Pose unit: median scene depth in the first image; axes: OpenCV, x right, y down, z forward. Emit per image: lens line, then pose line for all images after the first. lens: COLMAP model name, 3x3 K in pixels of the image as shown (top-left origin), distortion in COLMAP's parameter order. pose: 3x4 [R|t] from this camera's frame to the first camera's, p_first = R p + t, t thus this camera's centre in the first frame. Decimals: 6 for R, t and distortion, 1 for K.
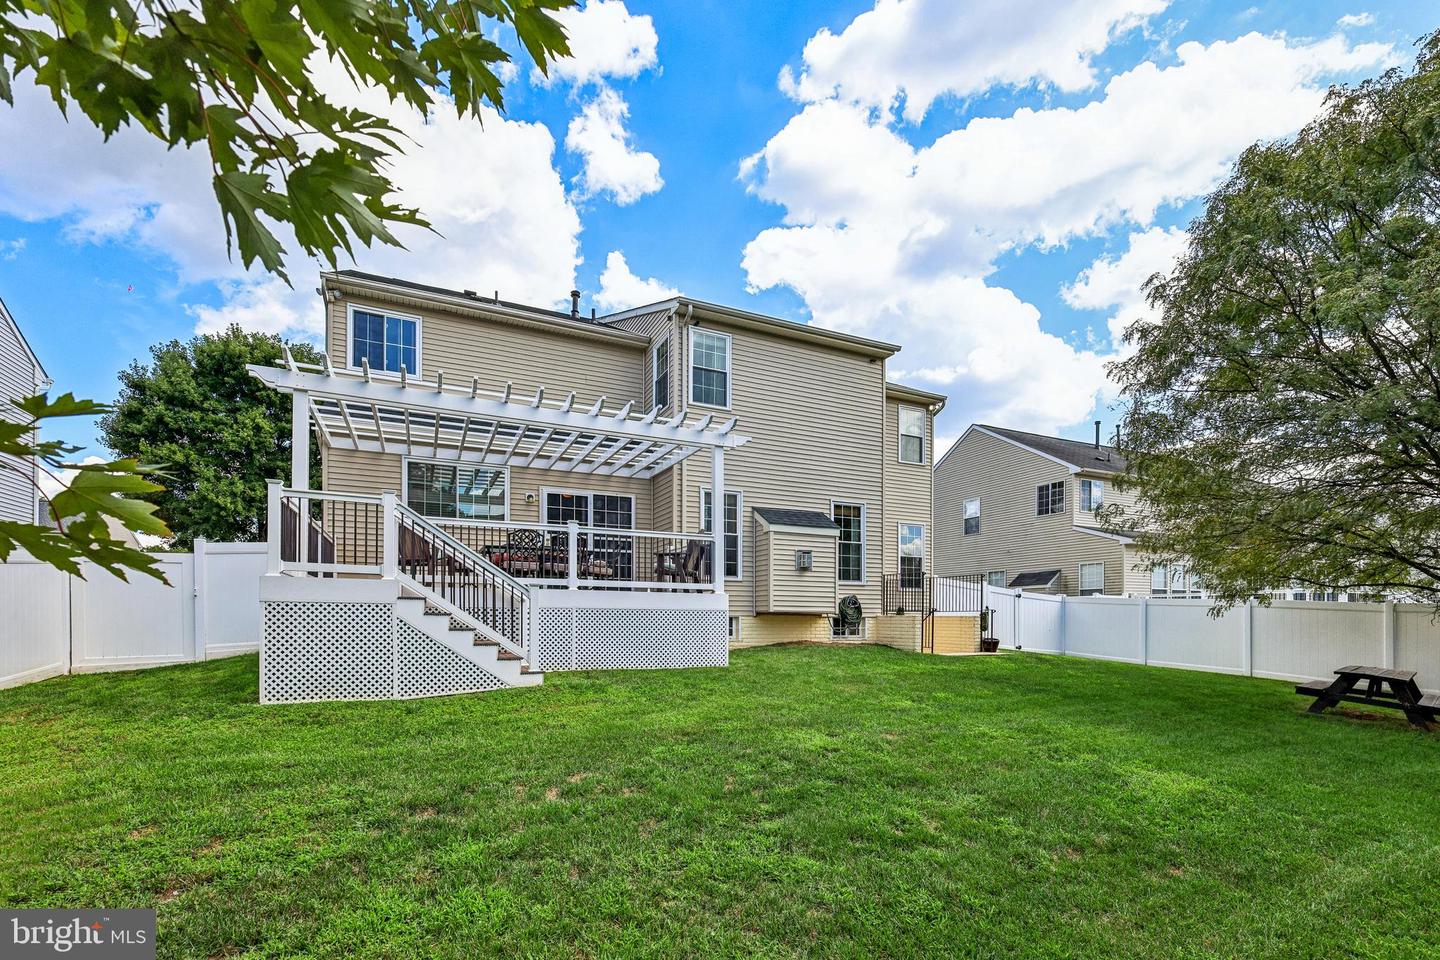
lens RADIAL K [[631.1, 0, 720.0], [0, 631.1, 480.0], [0, 0, 1]] dist [0.001946, 0.000055]
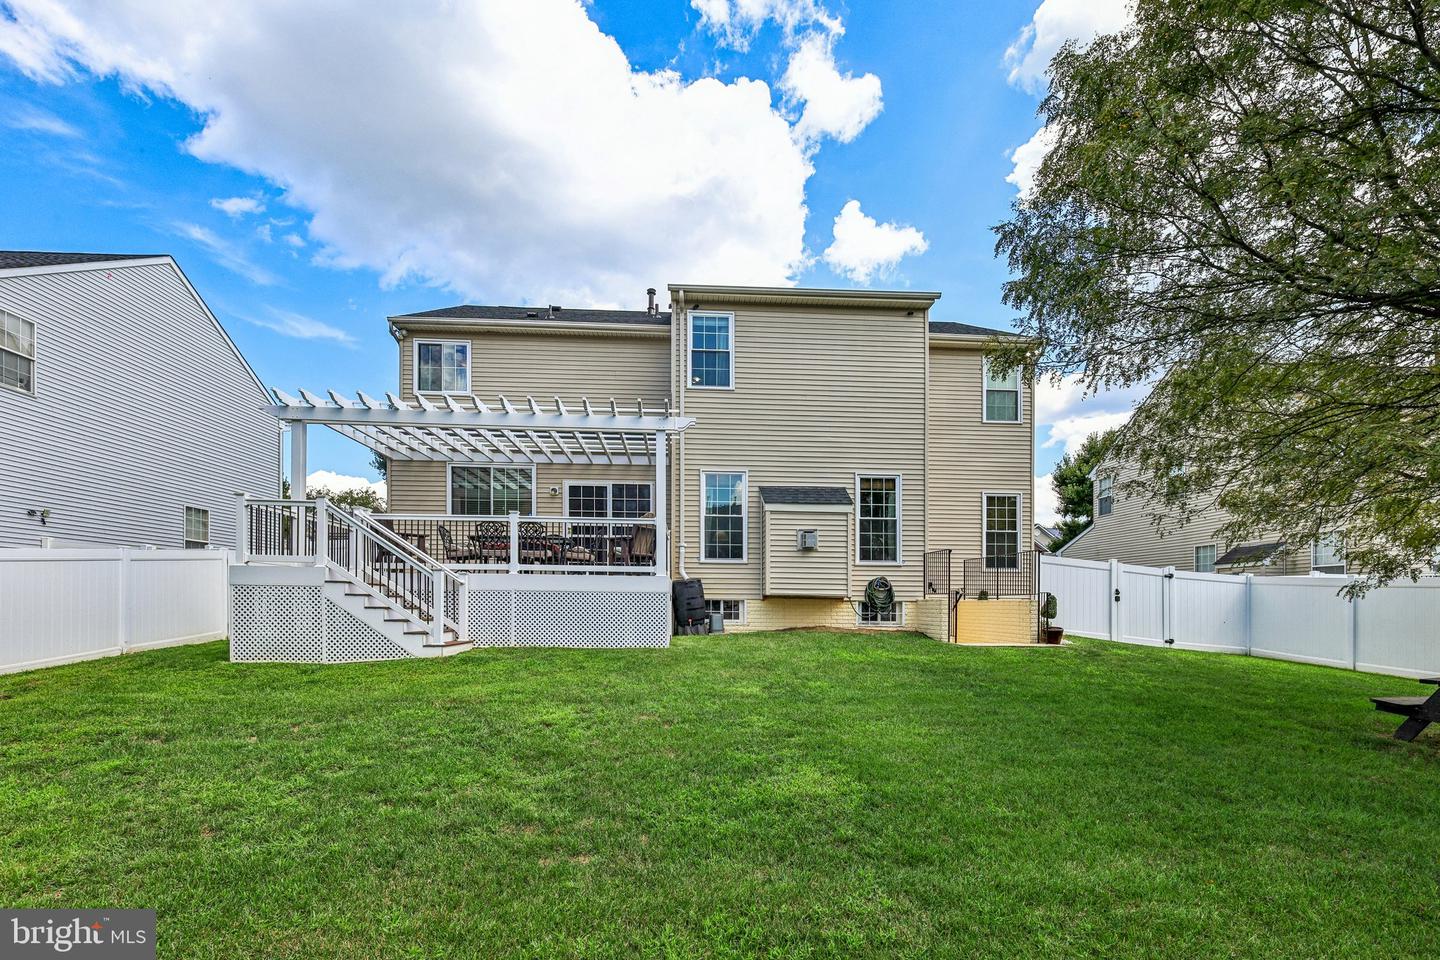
lens RADIAL K [[654.8, 0, 722.8], [0, 654.8, 459.1], [0, 0, 1]] dist [0.001747, 0.000044]
pose [[0.927907, -0.076124, -0.364958, 0.376065], [0.074442, 0.997050, -0.018698, 0.015610], [0.365305, -0.009818, 0.930836, 0.048236]]
